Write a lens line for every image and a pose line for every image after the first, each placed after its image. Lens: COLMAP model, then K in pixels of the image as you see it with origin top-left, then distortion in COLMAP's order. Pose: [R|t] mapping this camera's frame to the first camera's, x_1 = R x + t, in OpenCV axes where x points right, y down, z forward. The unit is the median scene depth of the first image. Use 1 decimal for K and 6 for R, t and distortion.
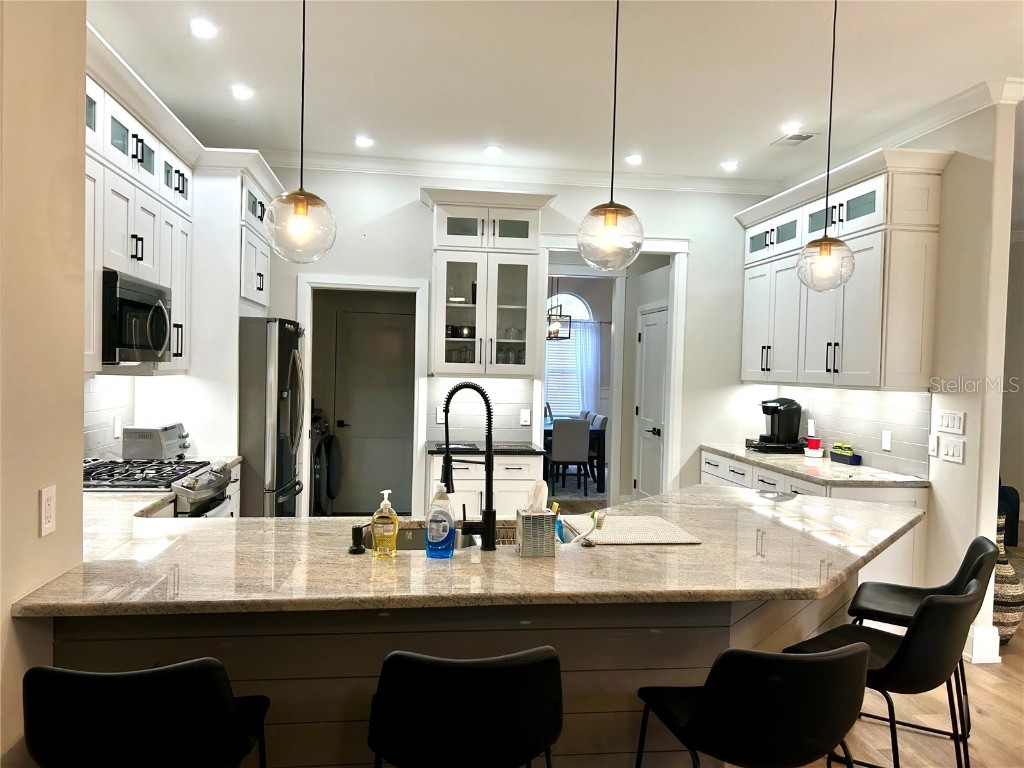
lens RADIAL K [[763.9, 0, 515.7], [0, 763.9, 390.0], [0, 0, 1]] dist [0.075412, -0.090978]
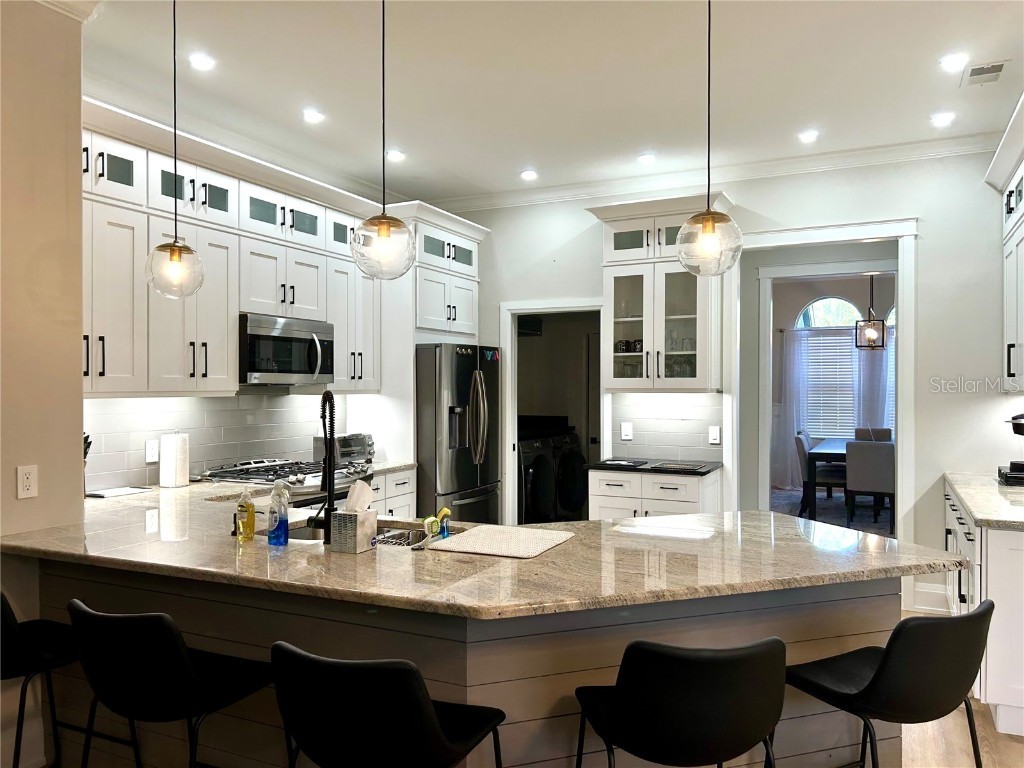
lens RADIAL K [[763.9, 0, 515.7], [0, 763.9, 390.0], [0, 0, 1]] dist [0.075412, -0.090978]
pose [[0.834813, -0.020948, -0.550135, 0.348499], [0.003433, 0.999454, -0.032848, 0.011984], [0.550523, 0.025534, 0.834429, 0.099083]]
